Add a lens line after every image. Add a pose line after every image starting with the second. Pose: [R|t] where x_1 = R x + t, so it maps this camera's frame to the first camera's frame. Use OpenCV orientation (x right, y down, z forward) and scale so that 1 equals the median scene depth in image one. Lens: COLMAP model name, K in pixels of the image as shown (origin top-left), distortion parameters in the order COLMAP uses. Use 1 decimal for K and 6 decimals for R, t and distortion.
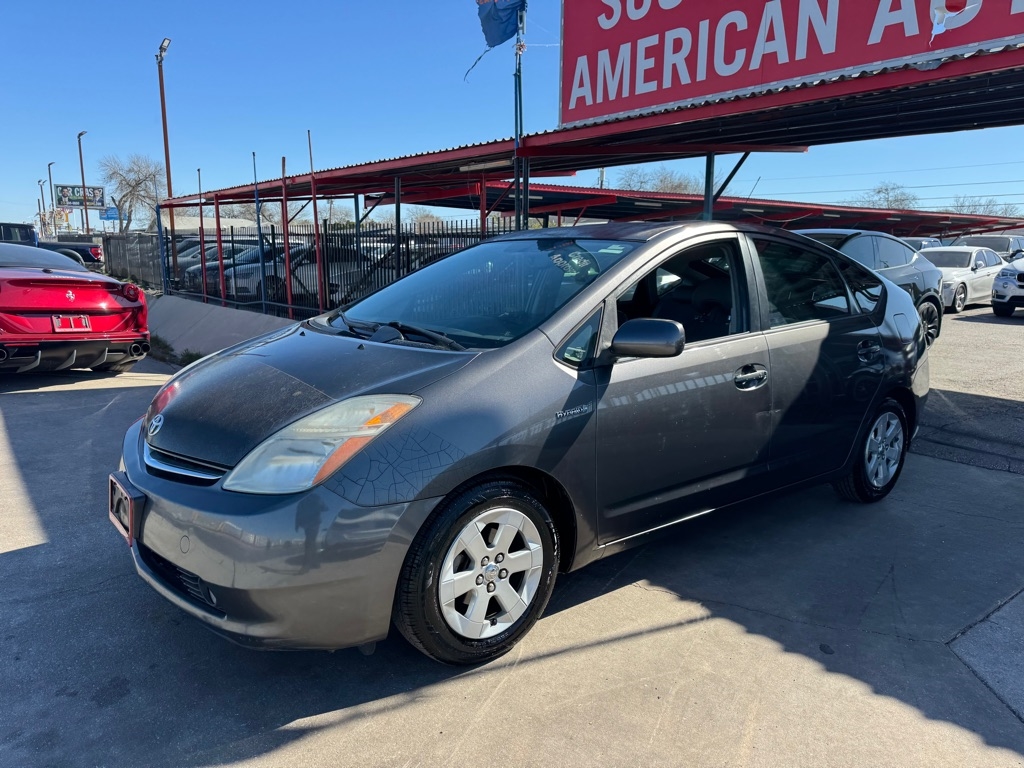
lens RADIAL K [[719.3, 0, 505.2], [0, 719.3, 388.2], [0, 0, 1]] dist [0.040760, -0.051678]
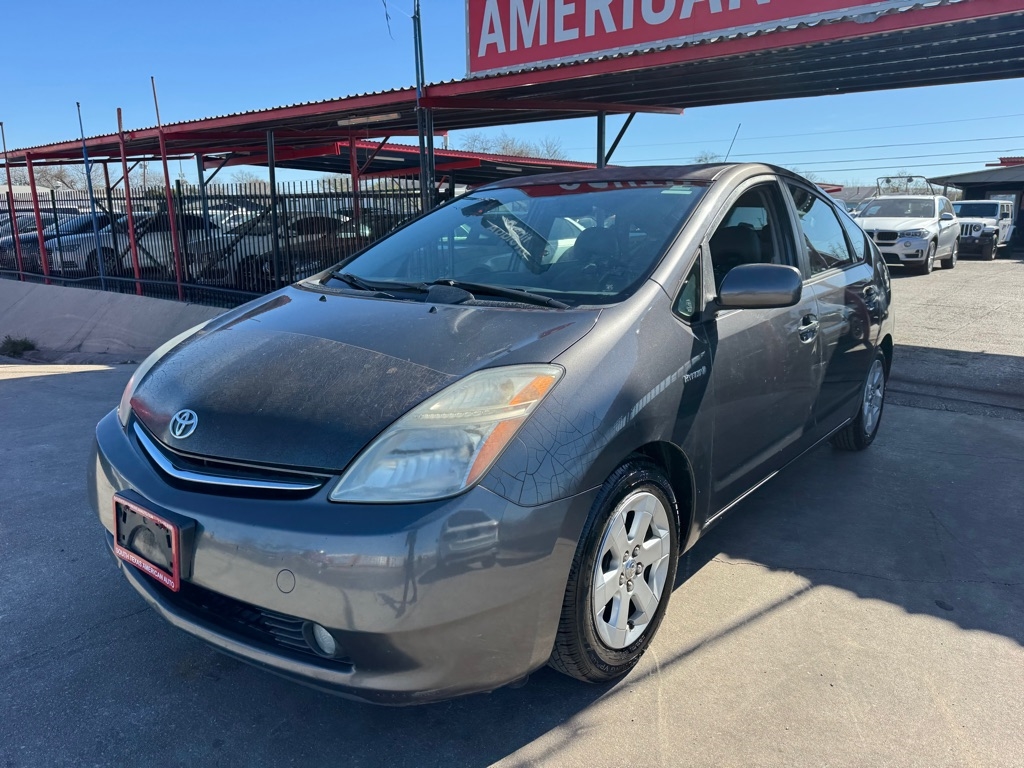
lens RADIAL K [[719.3, 0, 512.8], [0, 719.3, 389.8], [0, 0, 1]] dist [0.040760, -0.051678]
pose [[0.973647, -0.062302, 0.219385, -0.146448], [0.052838, 0.997412, 0.048751, -0.001207], [-0.221855, -0.035874, 0.974420, 0.094871]]
